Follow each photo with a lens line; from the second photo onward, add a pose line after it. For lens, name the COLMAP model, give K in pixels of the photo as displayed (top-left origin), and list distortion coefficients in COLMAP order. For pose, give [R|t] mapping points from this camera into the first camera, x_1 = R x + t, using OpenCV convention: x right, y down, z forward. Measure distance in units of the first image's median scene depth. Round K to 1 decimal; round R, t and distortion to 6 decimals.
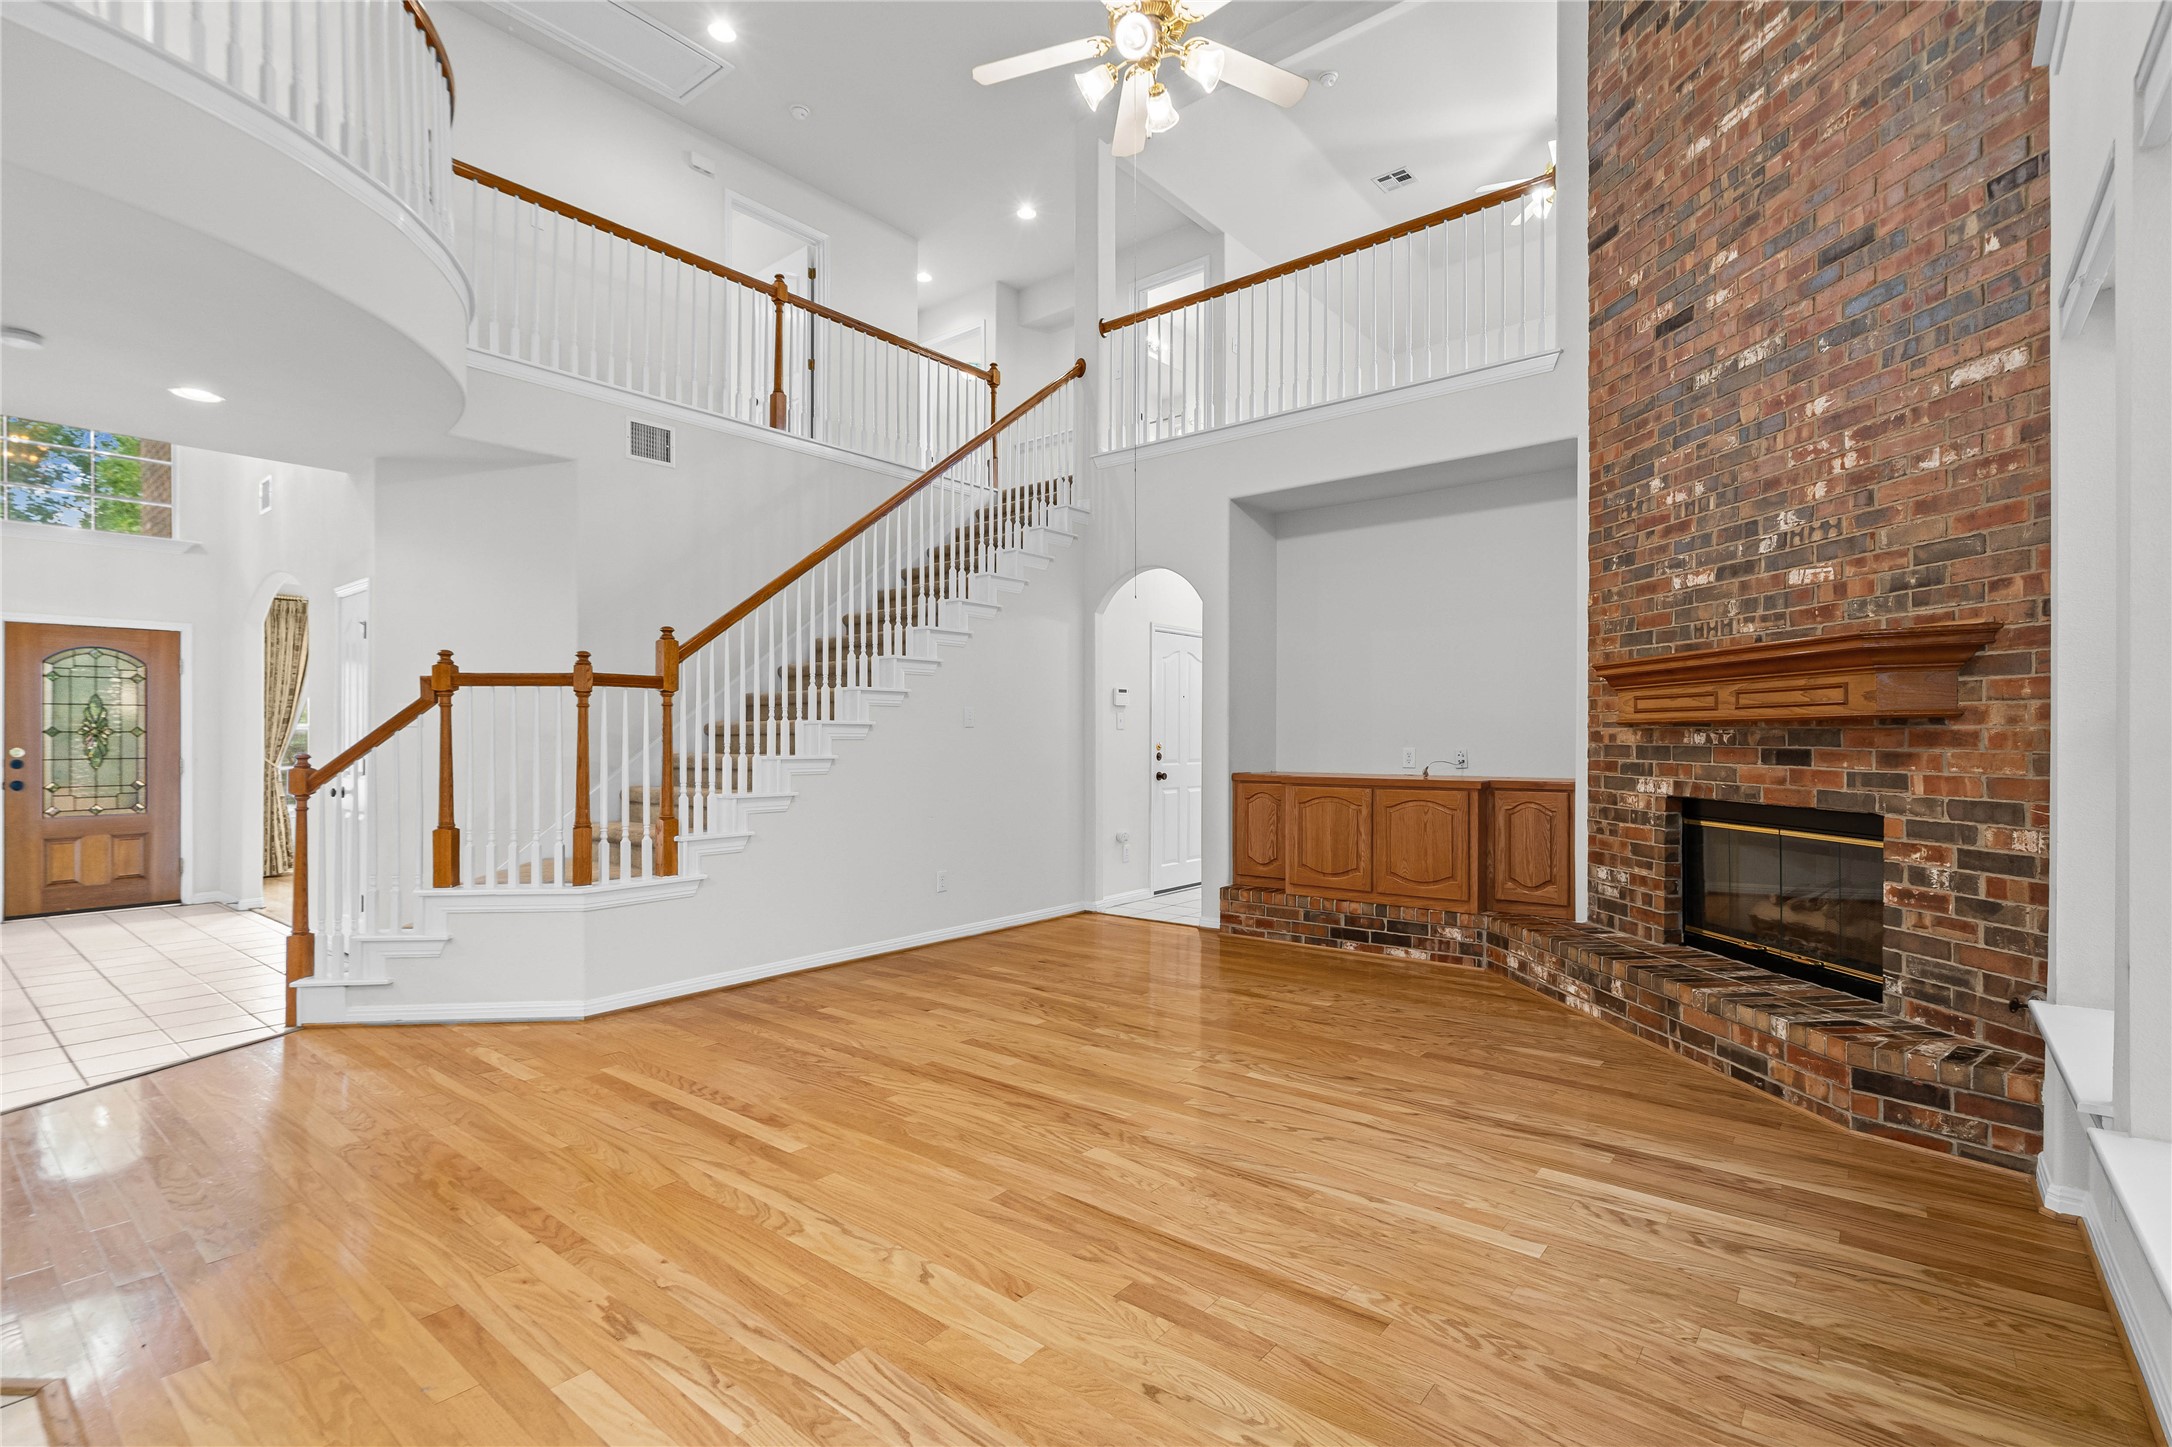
lens RADIAL K [[1002.6, 0, 1071.9], [0, 1002.6, 735.0], [0, 0, 1]] dist [0.000117, -0.000160]
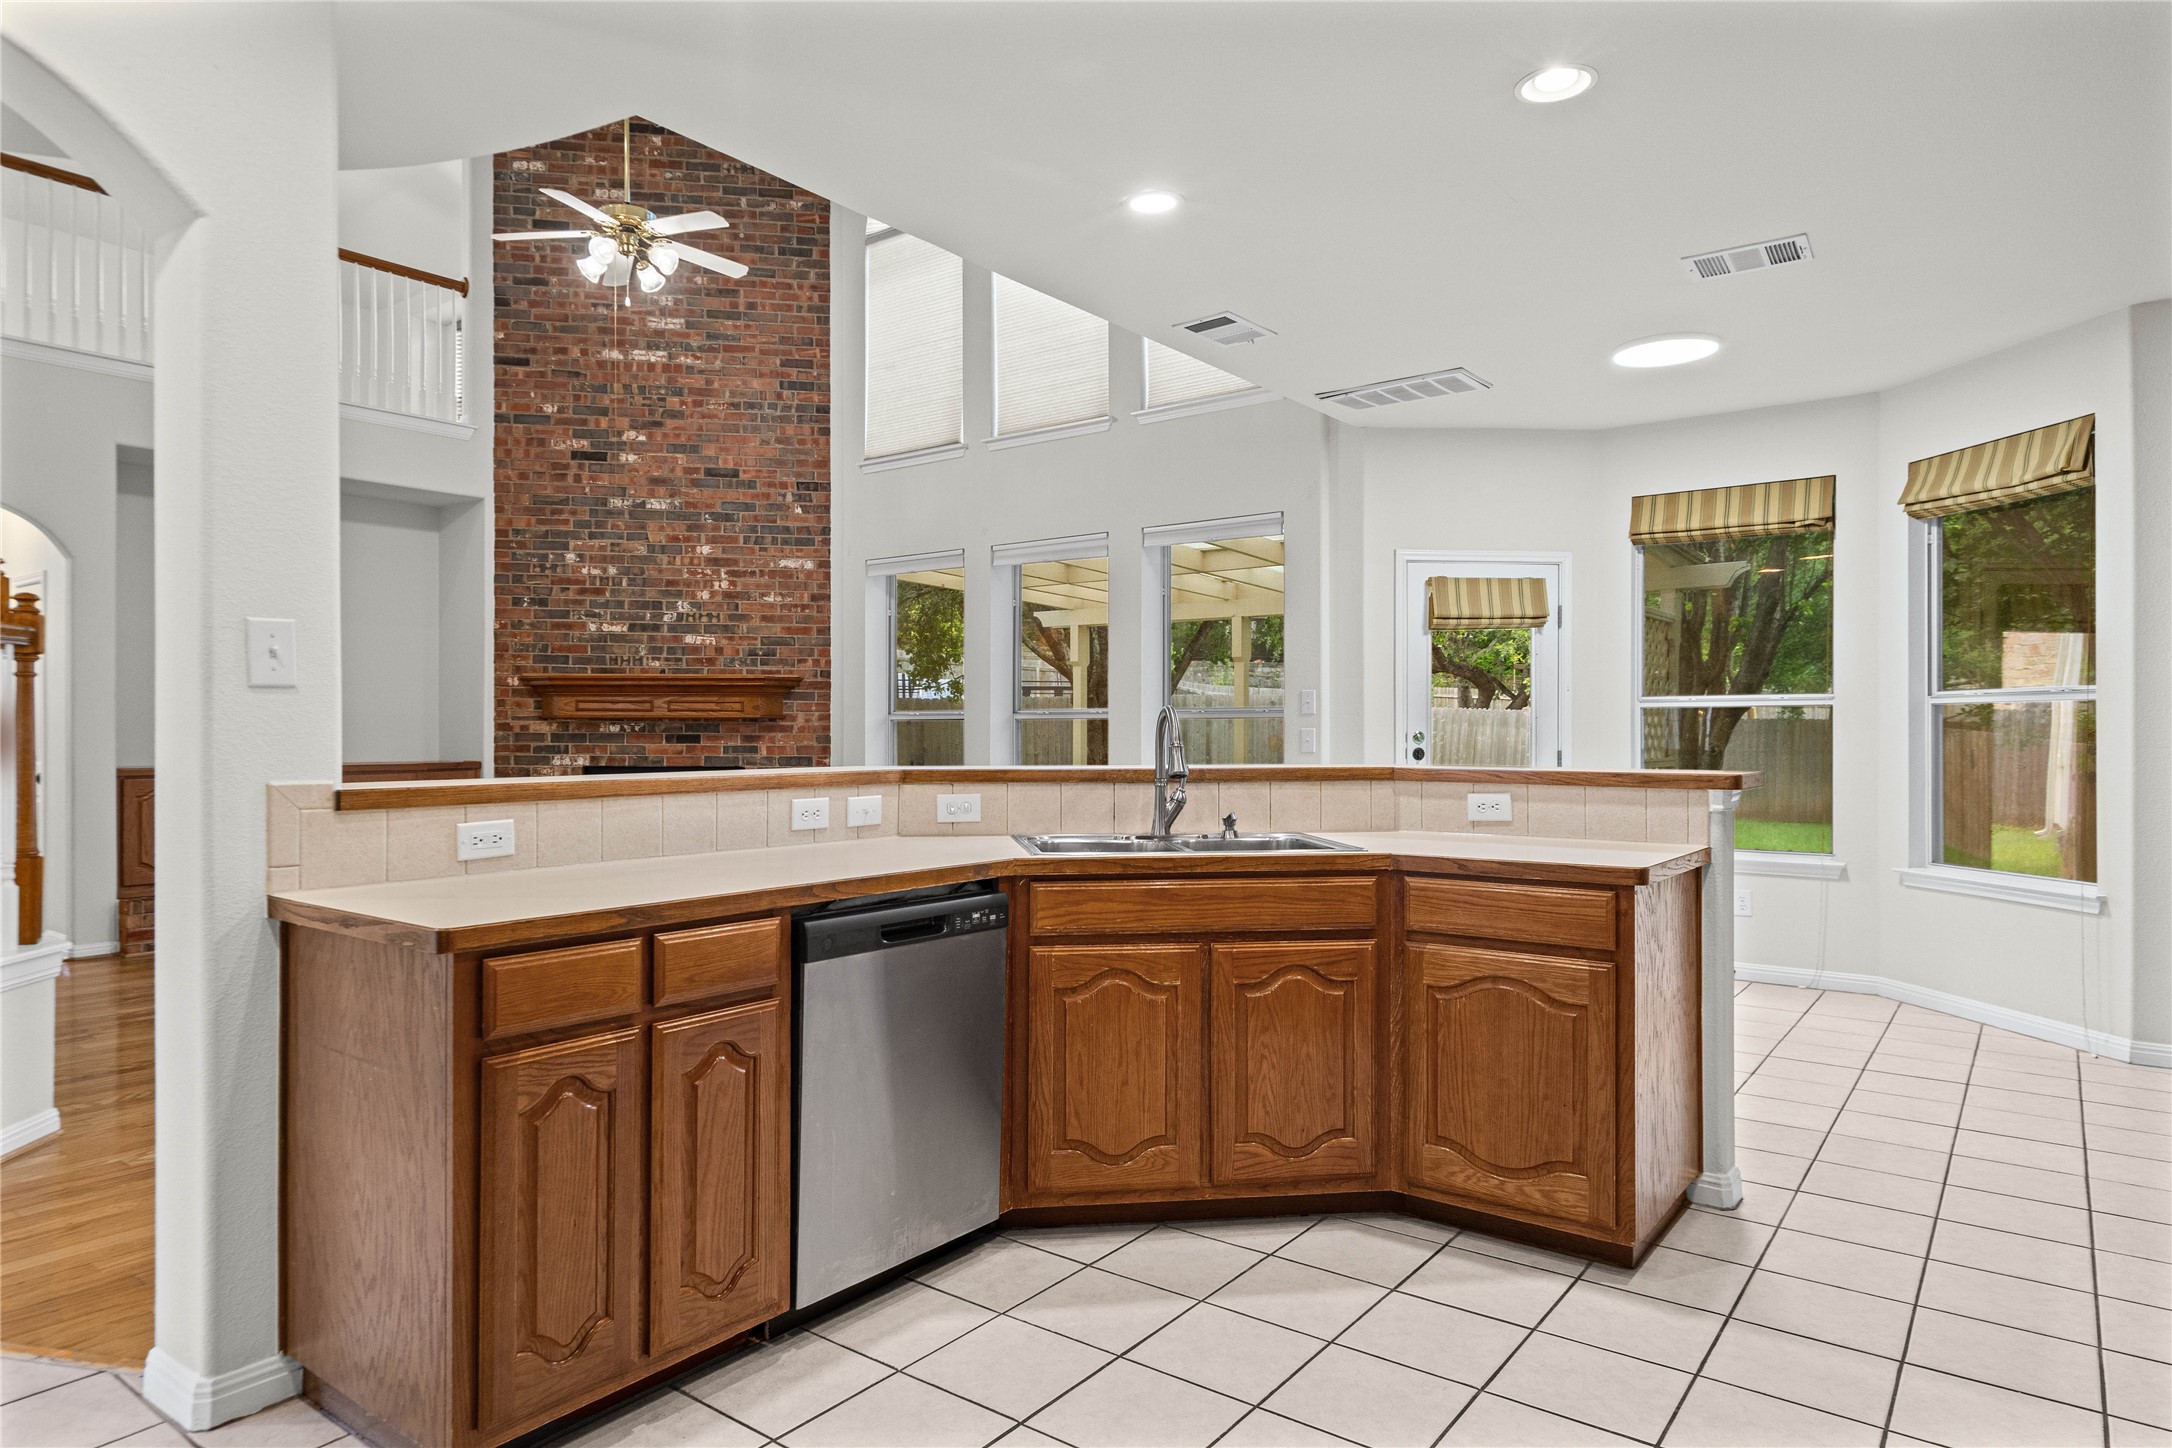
lens RADIAL K [[1274.7, 0, 1085.0], [0, 1274.7, 723.4], [0, 0, 1]] dist [0.000070, 0.001737]
pose [[-0.048379, 0.006921, 0.998805, -1.519505], [-0.003576, 0.999968, -0.007103, 0.007787], [-0.998823, -0.003916, -0.048353, 0.375462]]
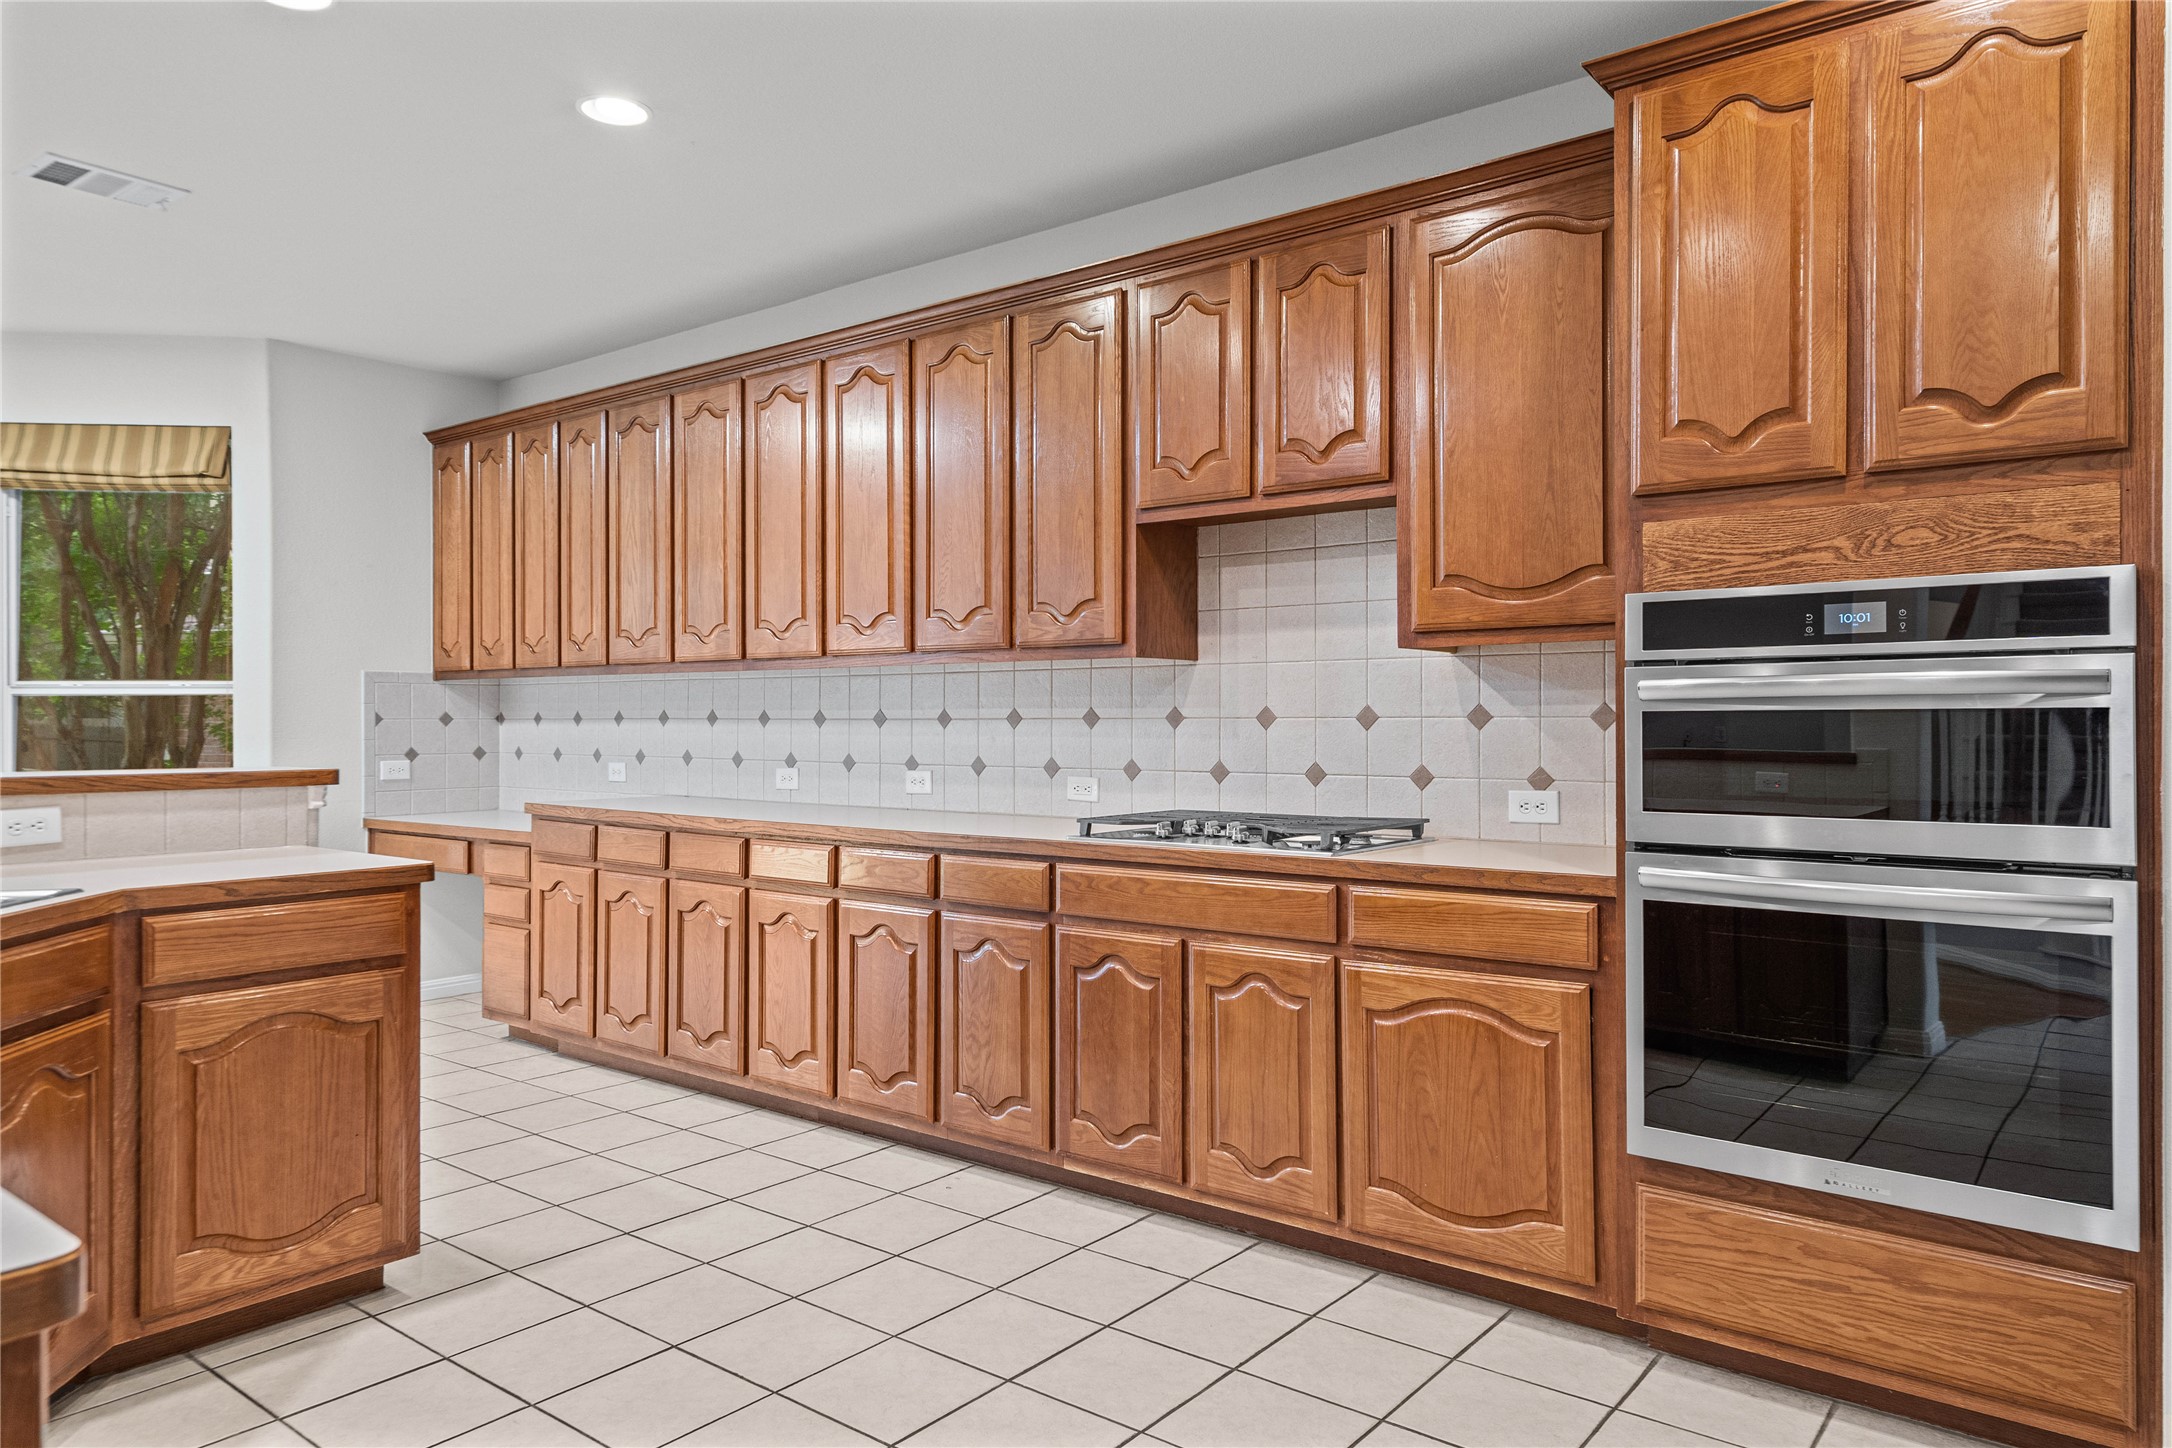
lens RADIAL K [[1383.7, 0, 1080.9], [0, 1383.7, 710.9], [0, 0, 1]] dist [-0.001520, -0.001912]
pose [[-0.999432, 0.002815, -0.033586, -1.170465], [0.003229, 0.999919, -0.012283, 0.009149], [0.033549, -0.012384, -0.999360, 0.784668]]
